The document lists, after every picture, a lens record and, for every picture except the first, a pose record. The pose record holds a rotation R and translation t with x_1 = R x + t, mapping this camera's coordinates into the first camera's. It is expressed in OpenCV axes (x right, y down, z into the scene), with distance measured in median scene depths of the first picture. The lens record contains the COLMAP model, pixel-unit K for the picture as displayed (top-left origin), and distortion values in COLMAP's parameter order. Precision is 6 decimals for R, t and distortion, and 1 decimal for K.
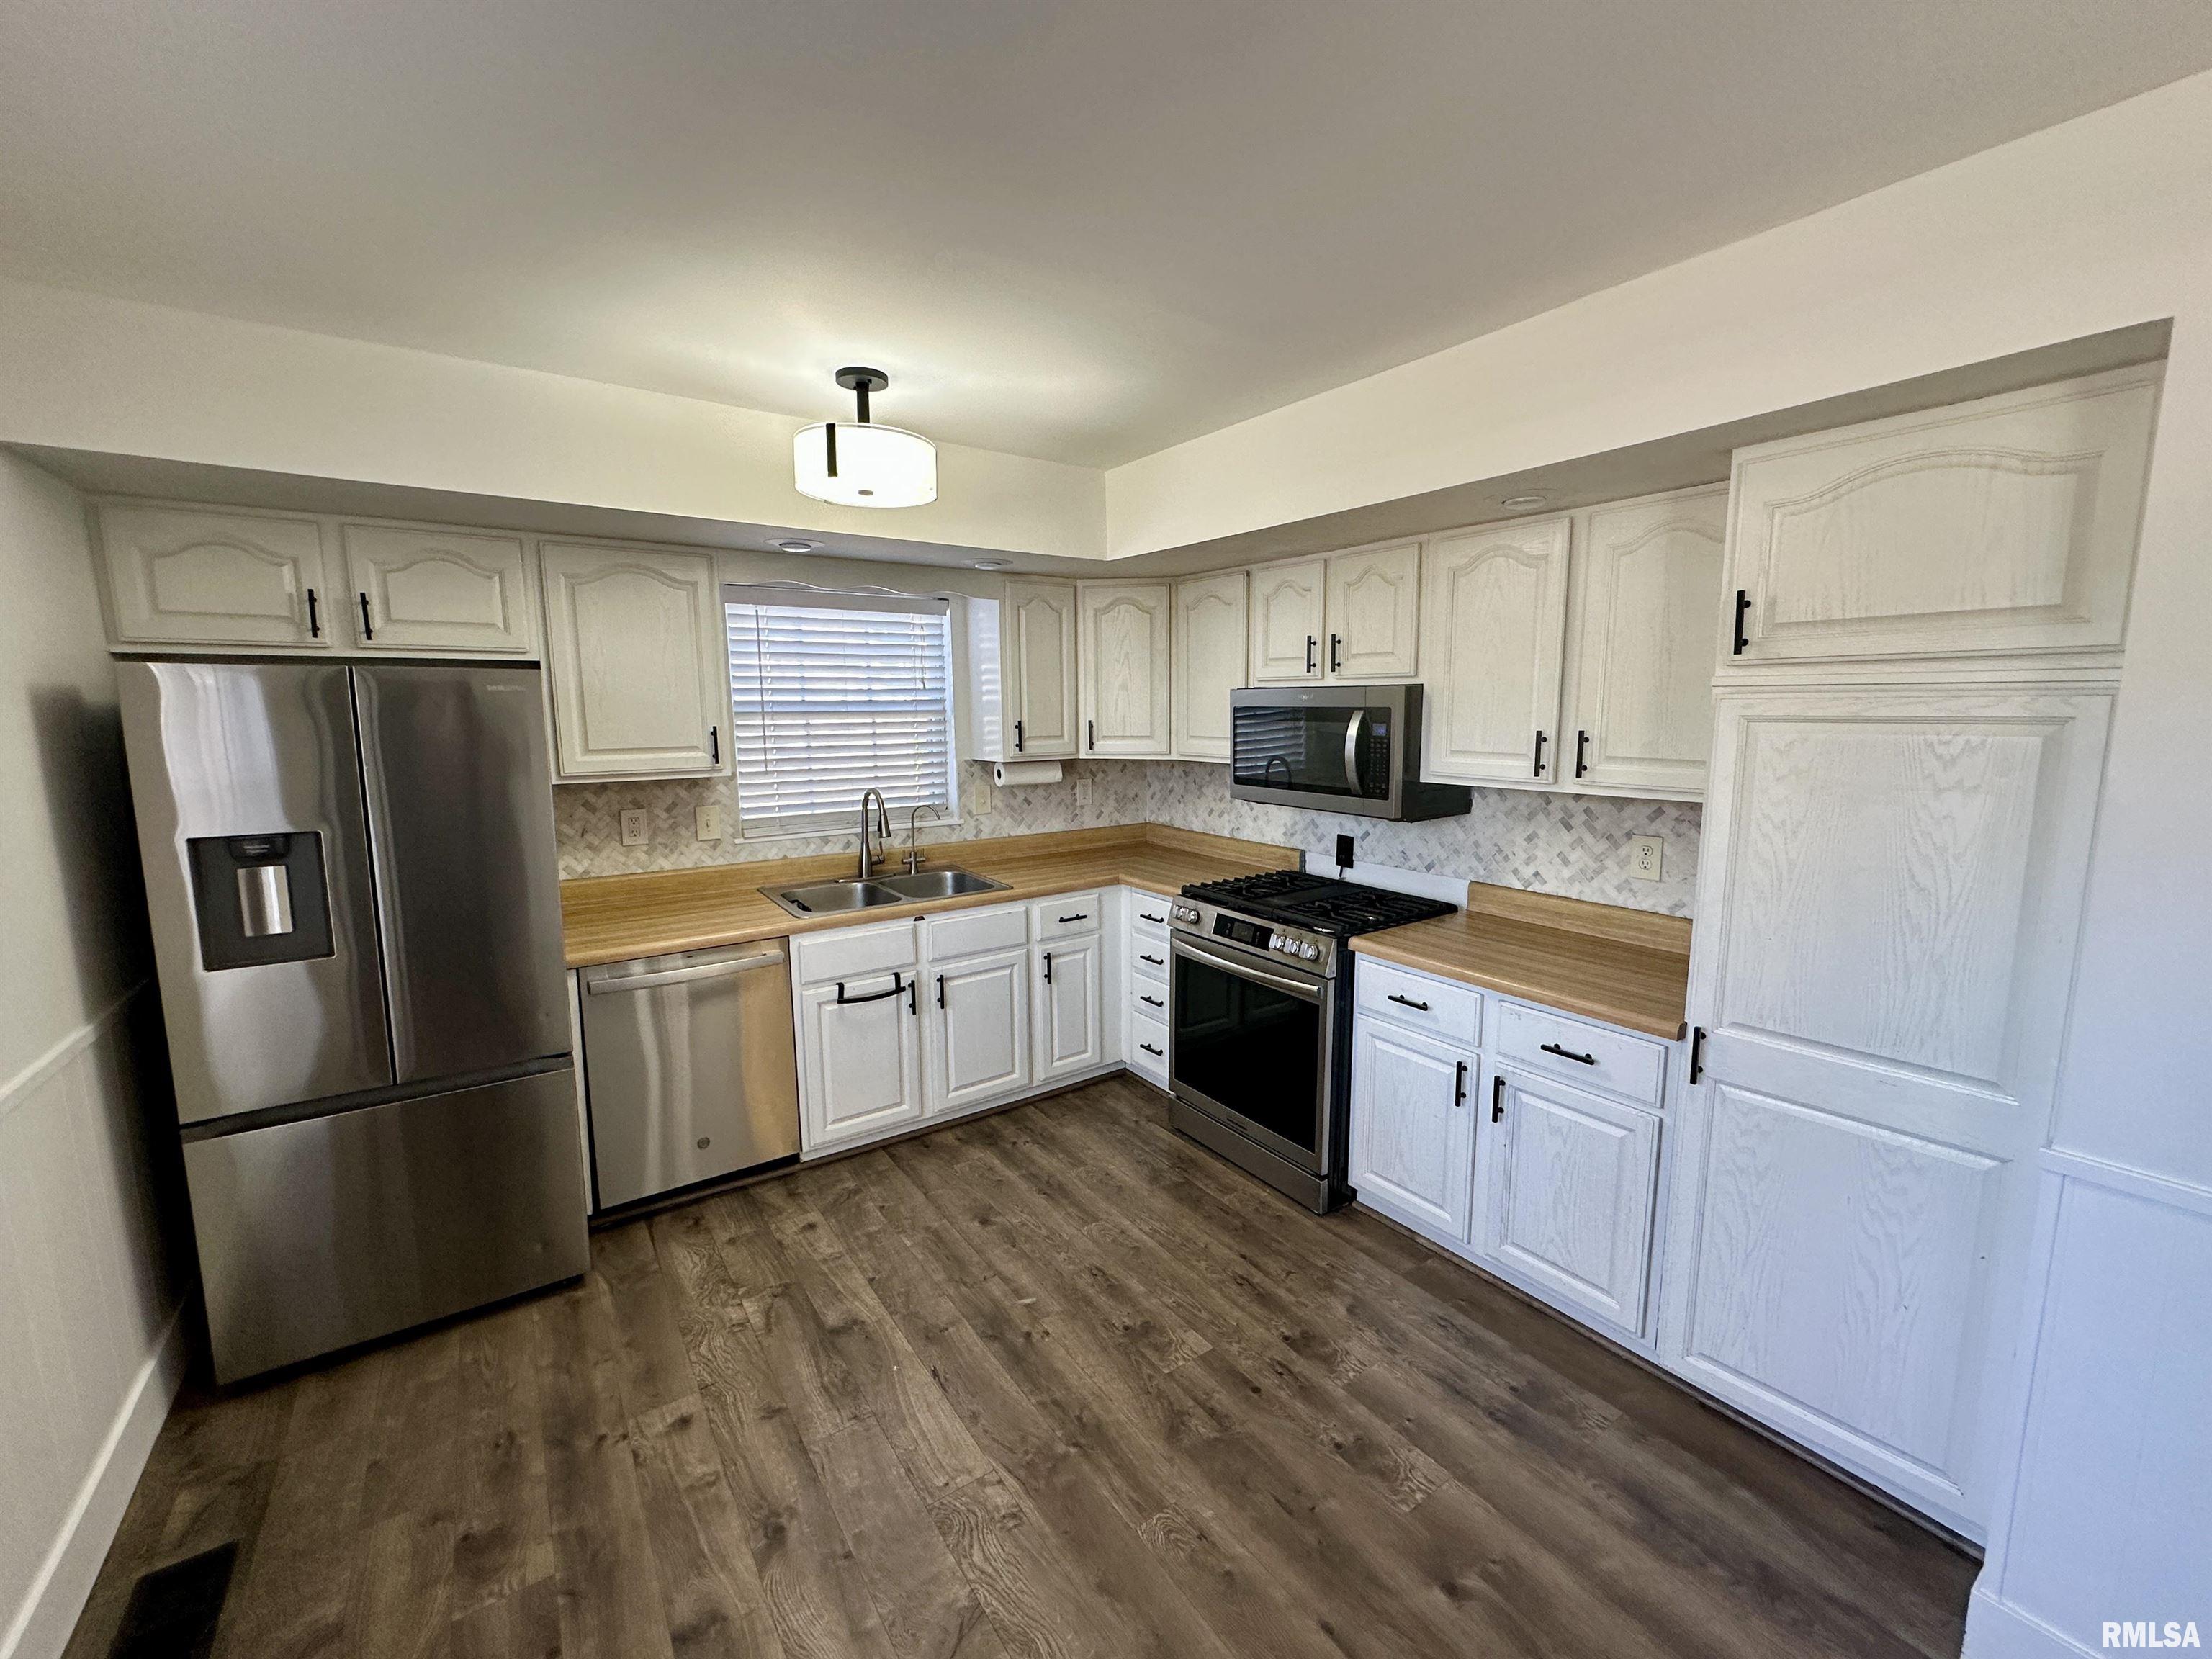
lens RADIAL K [[892.7, 0, 1106.0], [0, 892.7, 829.5], [0, 0, 1]] dist [-0.001684, 0.000269]
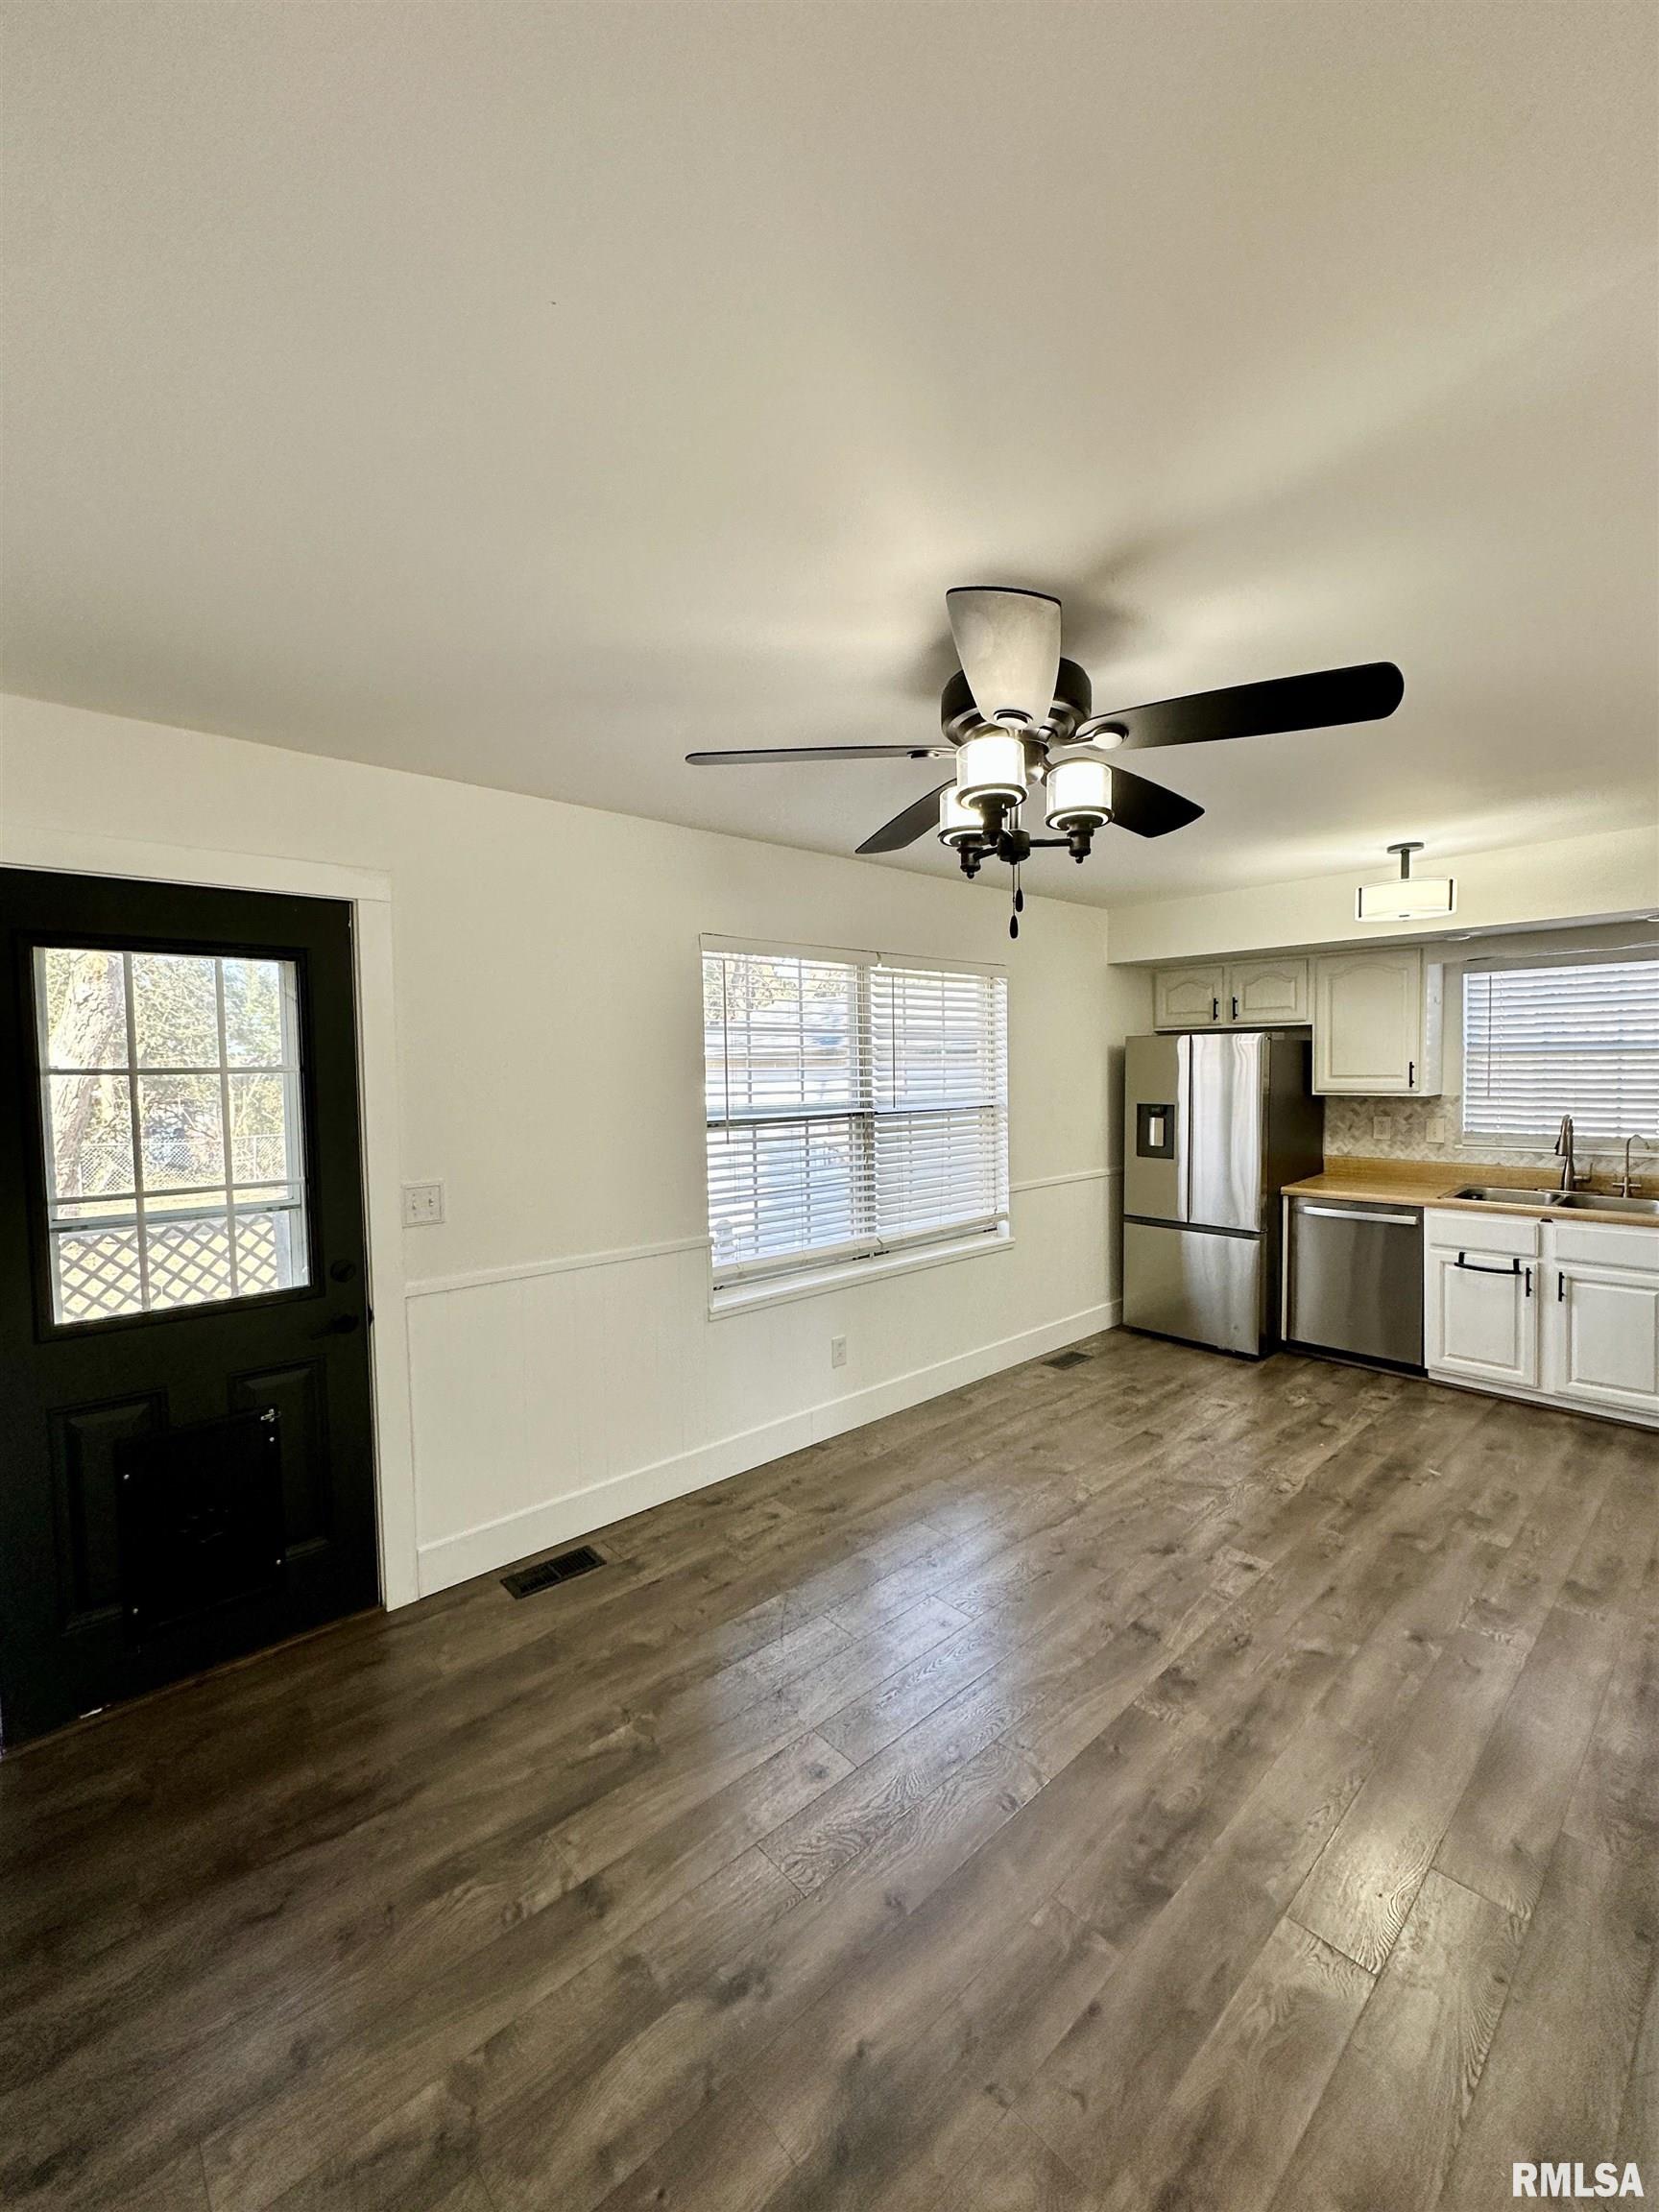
lens RADIAL K [[892.7, 0, 829.5], [0, 892.7, 1106.0], [0, 0, 1]] dist [-0.001684, 0.000269]
pose [[0.124054, 0.050096, -0.991010, 1.213841], [-0.121434, 0.991984, 0.034944, 0.030799], [0.984817, 0.116008, 0.129143, -0.181662]]
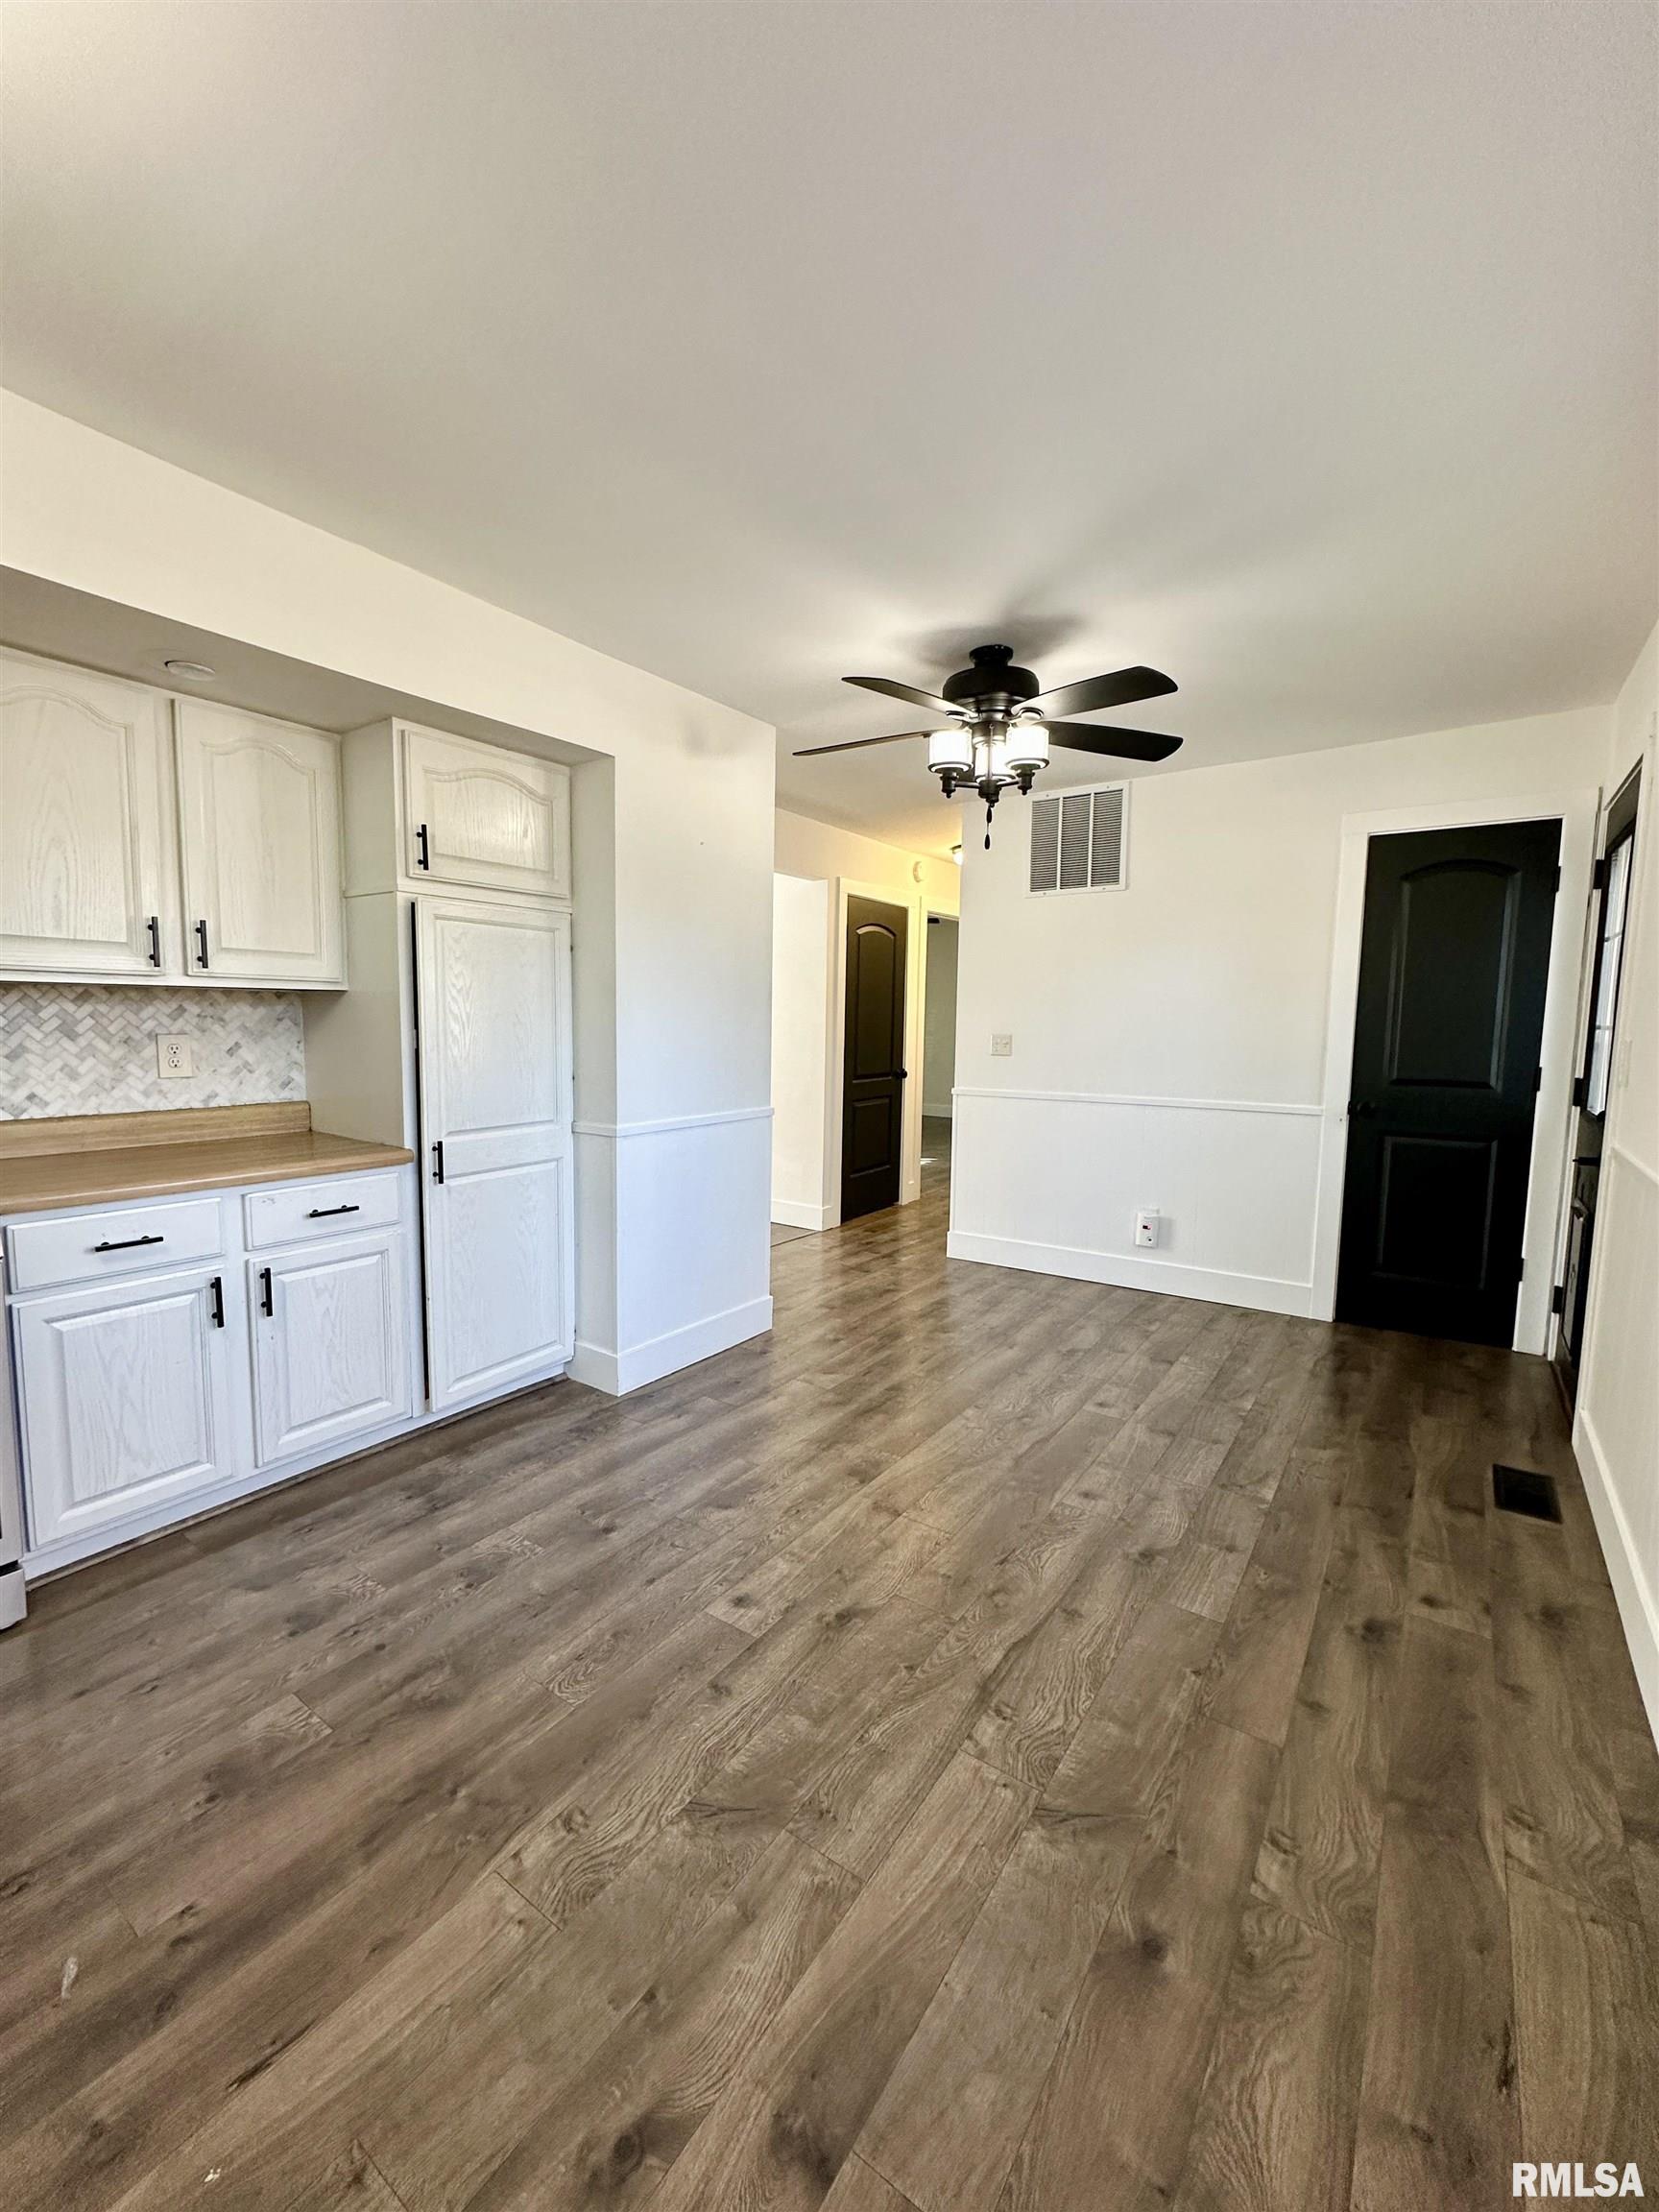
lens RADIAL K [[892.7, 0, 829.5], [0, 892.7, 1106.0], [0, 0, 1]] dist [-0.001684, 0.000269]
pose [[-0.342689, -0.089149, 0.935209, -0.690552], [0.121460, 0.982928, 0.138204, 0.042998], [-0.931564, 0.160951, -0.326011, 0.737513]]
